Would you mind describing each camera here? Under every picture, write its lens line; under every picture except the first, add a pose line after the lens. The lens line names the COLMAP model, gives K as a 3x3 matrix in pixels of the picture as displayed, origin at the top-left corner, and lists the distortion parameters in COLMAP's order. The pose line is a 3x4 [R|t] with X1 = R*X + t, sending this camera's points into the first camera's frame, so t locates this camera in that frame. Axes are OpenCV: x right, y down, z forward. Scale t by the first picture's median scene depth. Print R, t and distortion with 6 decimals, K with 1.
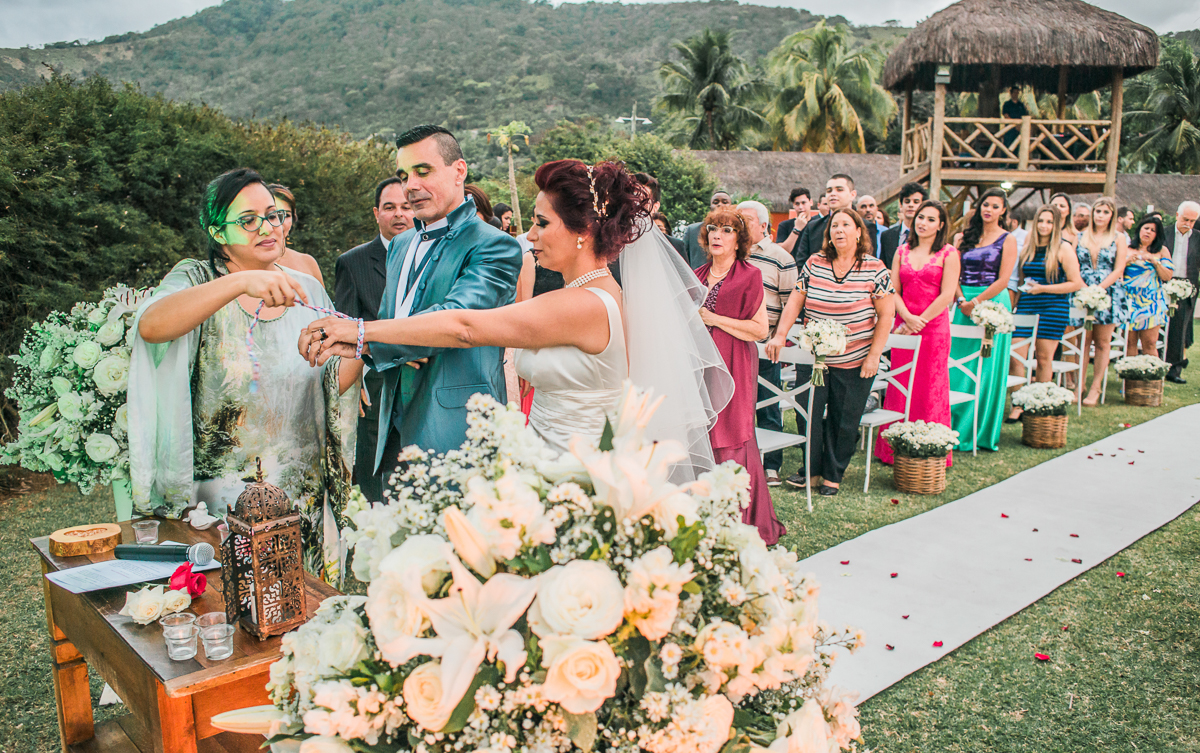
lens RADIAL K [[1015.0, 0, 603.5], [0, 1015.0, 379.6], [0, 0, 1]] dist [-0.091370, 0.095150]
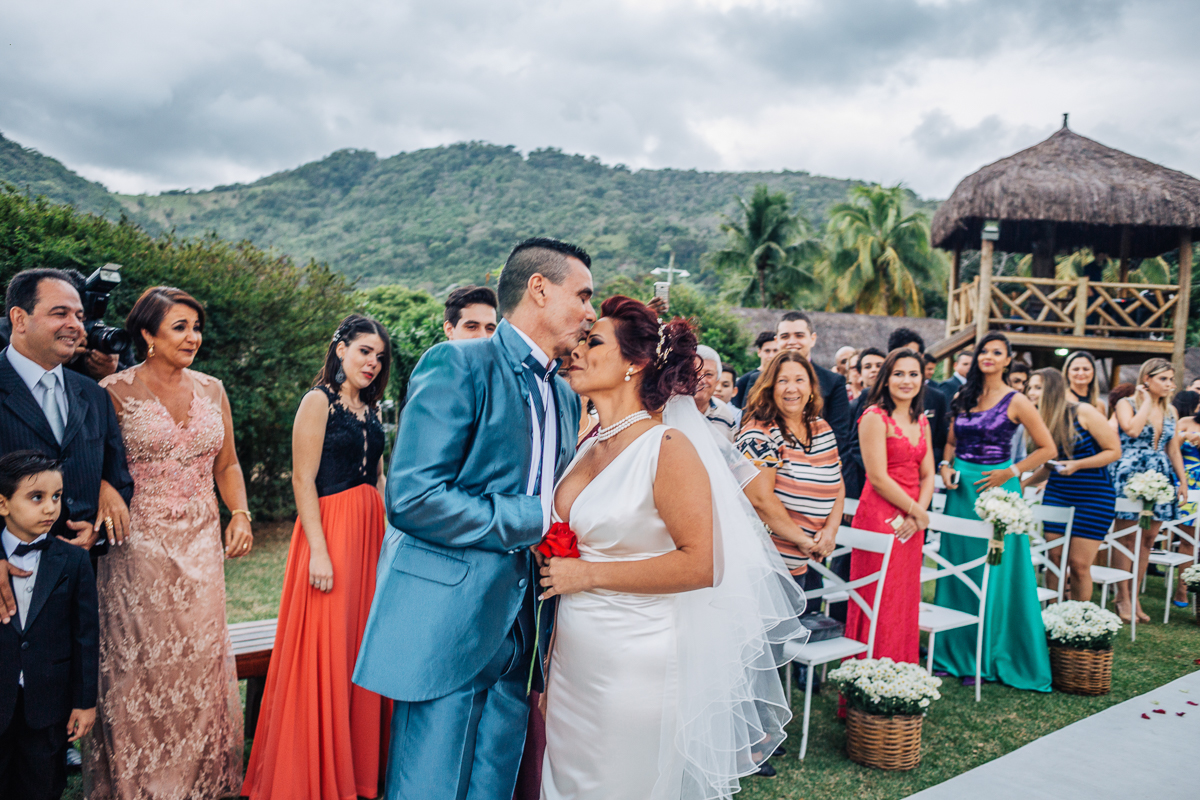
lens RADIAL K [[999.3, 0, 600.0], [0, 999.3, 400.0], [0, 0, 1]] dist [-0.084988, 0.089093]
pose [[0.996432, 0.045216, -0.071270, 0.051199], [-0.054149, 0.990185, -0.128845, -0.012136], [0.064745, 0.132244, 0.989100, 0.092800]]
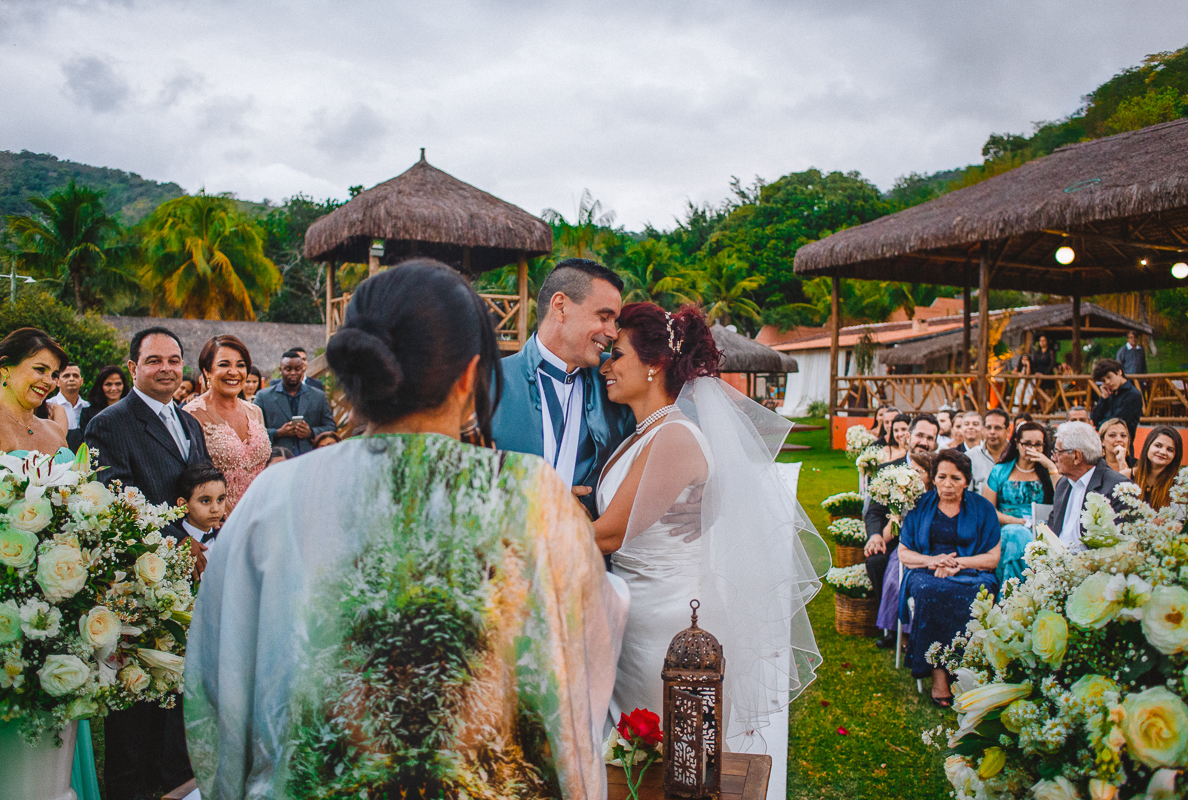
lens RADIAL K [[1026.0, 0, 606.7], [0, 1026.0, 381.0], [0, 0, 1]] dist [-0.062415, 0.022071]
pose [[0.808311, -0.006450, 0.588720, -0.099616], [0.103445, 0.985940, -0.131228, -0.000706], [-0.579596, 0.166973, 0.797614, 0.024735]]
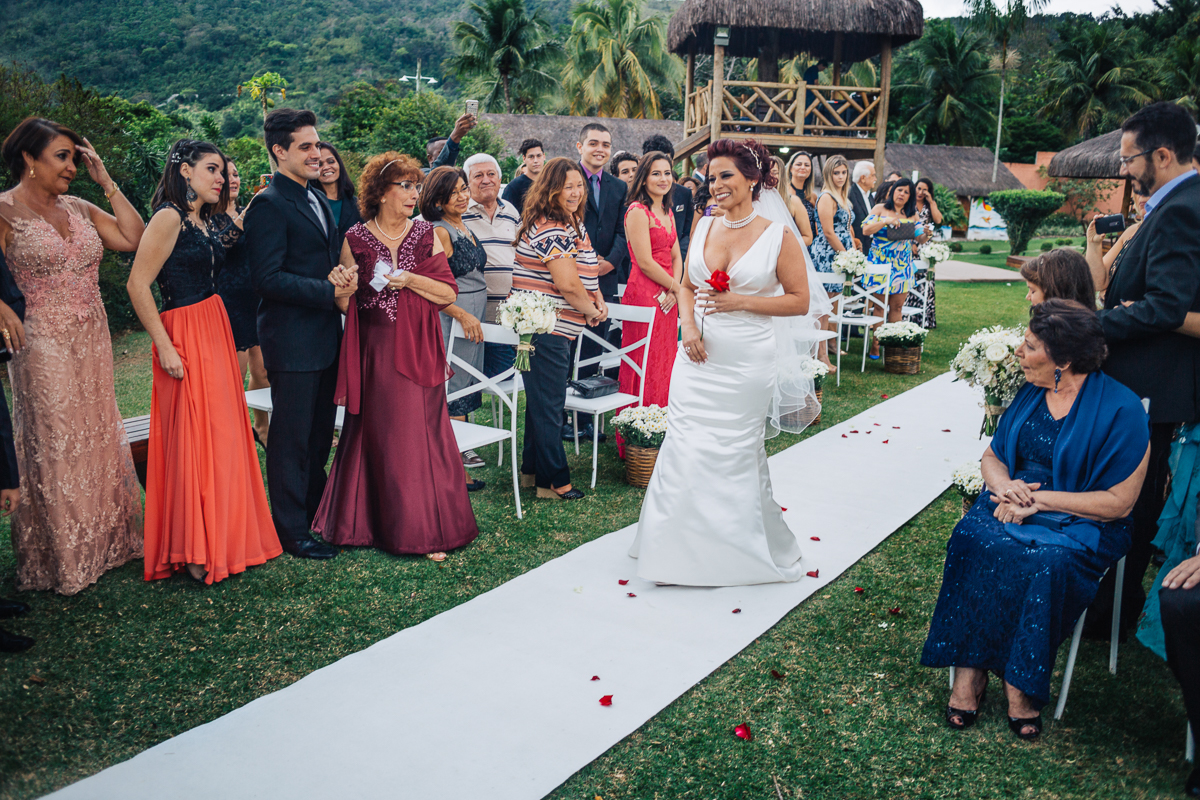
lens RADIAL K [[977.0, 0, 595.8], [0, 977.0, 399.0], [0, 0, 1]] dist [-0.094017, 0.101516]
pose [[0.984129, -0.027477, 0.175312, 0.037591], [0.016998, 0.997993, 0.060995, -0.005423], [-0.176636, -0.057047, 0.982622, 0.056574]]
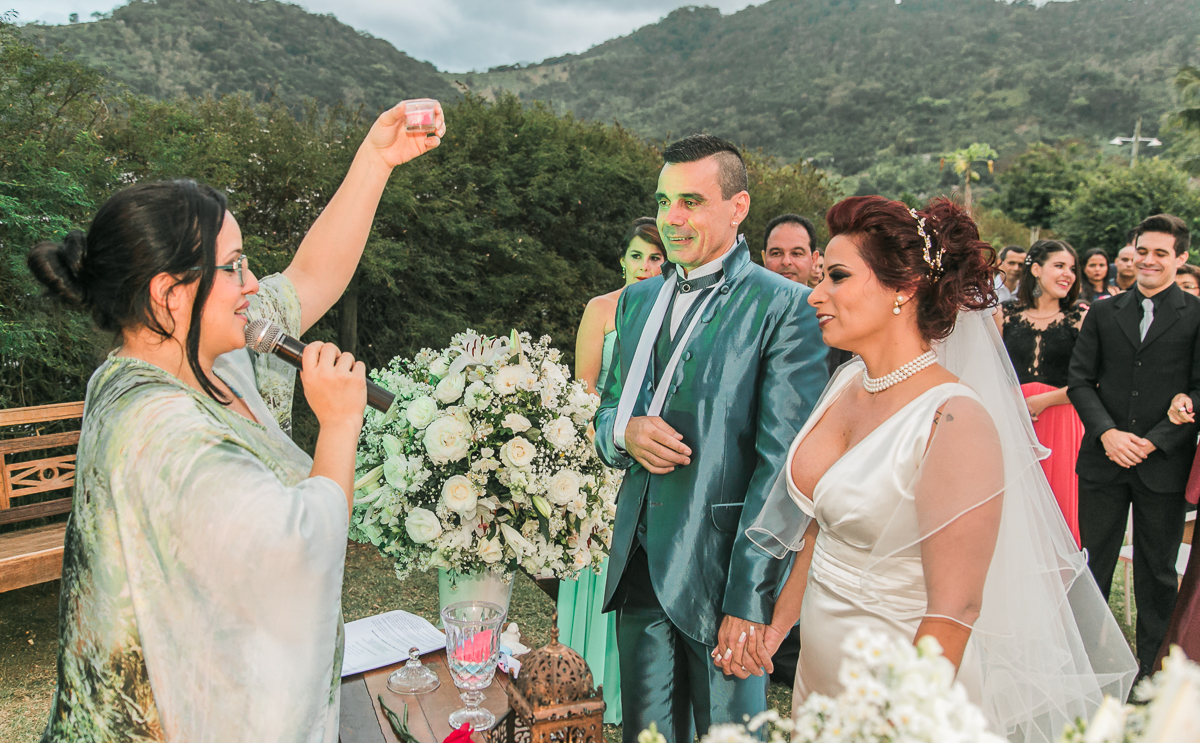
lens RADIAL K [[1140.2, 0, 578.4], [0, 1140.2, 354.1], [0, 0, 1]] dist [0.013444, 0.010346]
pose [[0.915031, 0.067453, -0.397704, -0.002425], [-0.094998, 0.994224, -0.049943, -0.006335], [0.392038, 0.083481, 0.916153, 0.026823]]
